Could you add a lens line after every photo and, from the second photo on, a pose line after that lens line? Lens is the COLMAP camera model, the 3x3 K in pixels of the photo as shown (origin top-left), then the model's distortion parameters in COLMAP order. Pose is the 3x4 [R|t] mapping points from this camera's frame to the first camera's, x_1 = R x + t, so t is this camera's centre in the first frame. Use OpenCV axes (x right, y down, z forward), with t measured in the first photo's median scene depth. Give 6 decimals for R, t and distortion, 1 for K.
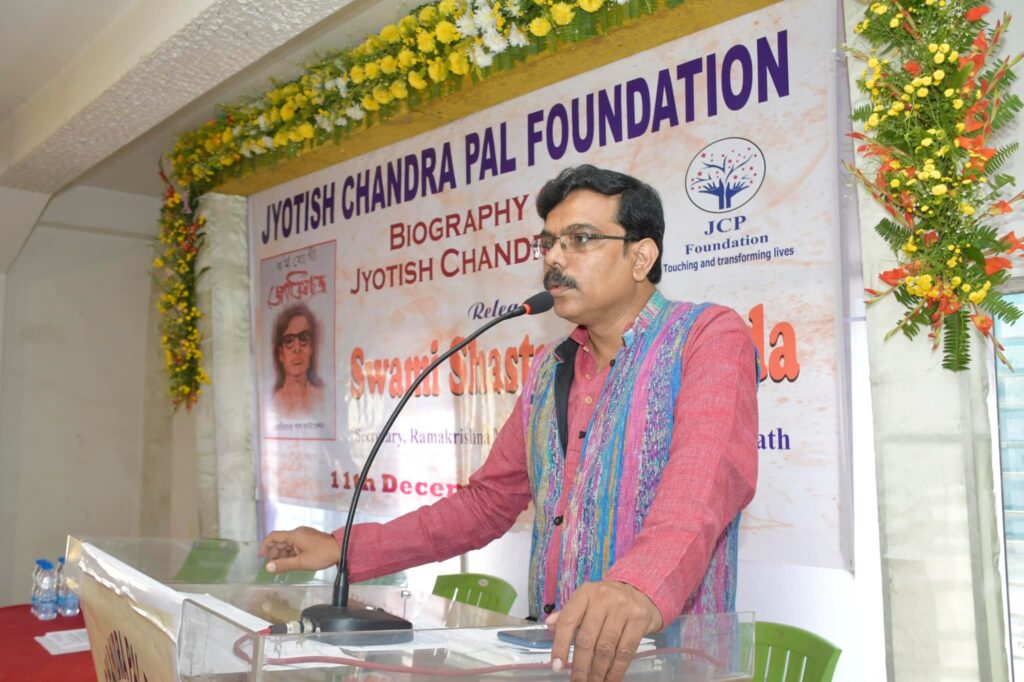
lens RADIAL K [[878.1, 0, 495.7], [0, 878.1, 360.4], [0, 0, 1]] dist [-0.111271, 0.085243]
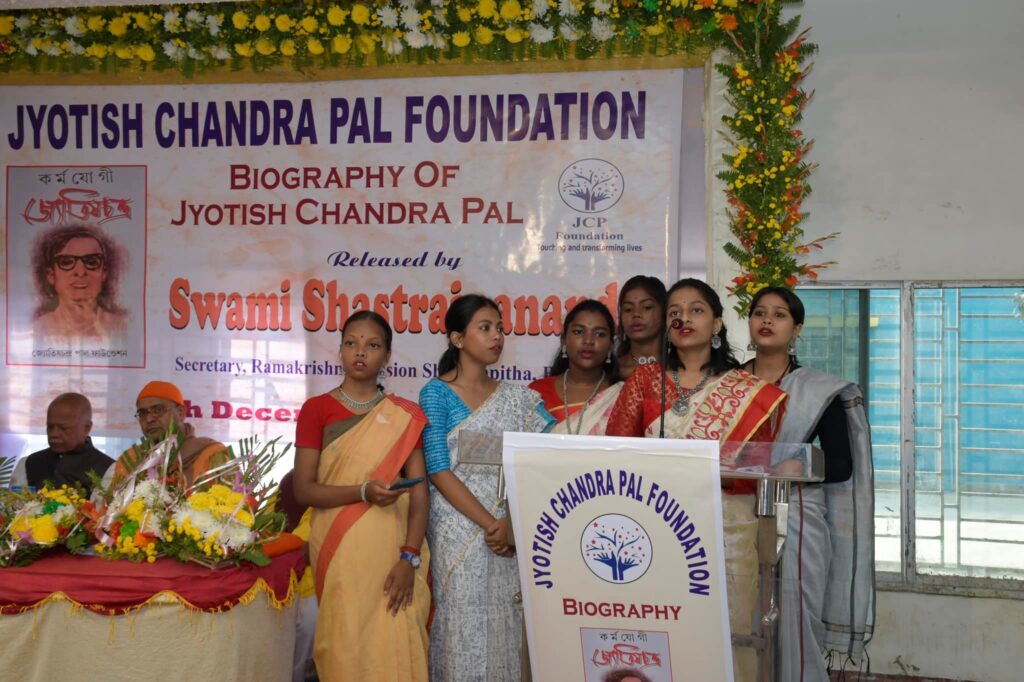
lens RADIAL K [[967.0, 0, 520.0], [0, 967.0, 374.2], [0, 0, 1]] dist [-0.010198, 0.000000]
pose [[0.829531, 0.013439, 0.558299, -0.534995], [-0.066504, 0.994974, 0.074862, -0.016668], [-0.554487, -0.099230, 0.826255, -0.190899]]
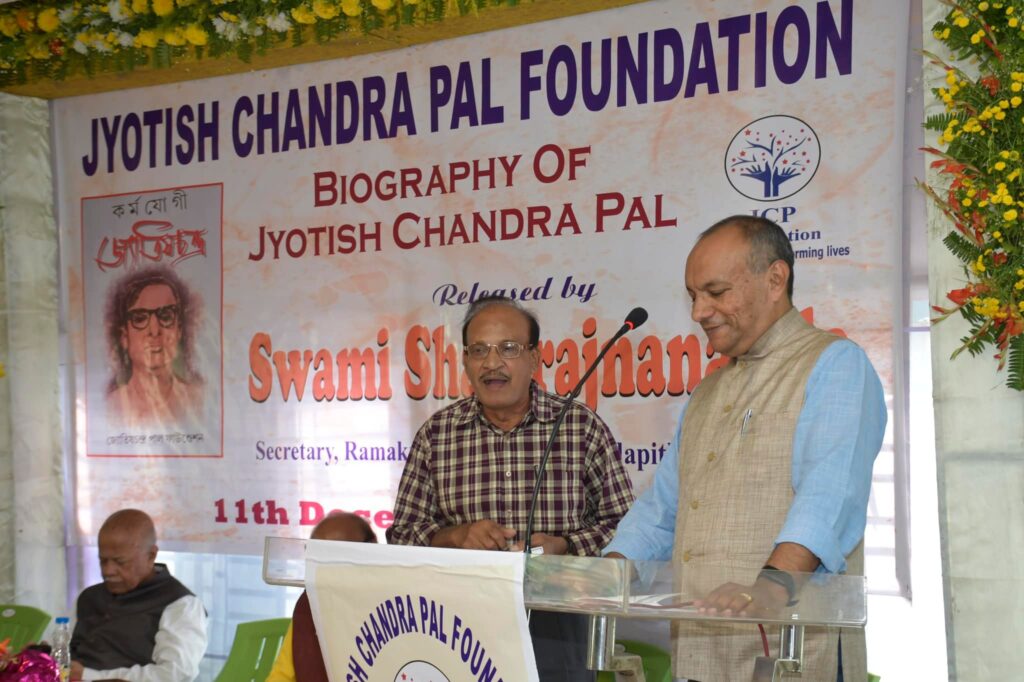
lens RADIAL K [[1534.7, 0, 520.9], [0, 1534.7, 367.9], [0, 0, 1]] dist [0.167988, 0.000000]
pose [[0.982776, 0.009232, 0.184569, -0.214331], [-0.015425, 0.999364, 0.032147, -0.036143], [-0.184155, -0.034440, 0.982294, -0.393188]]
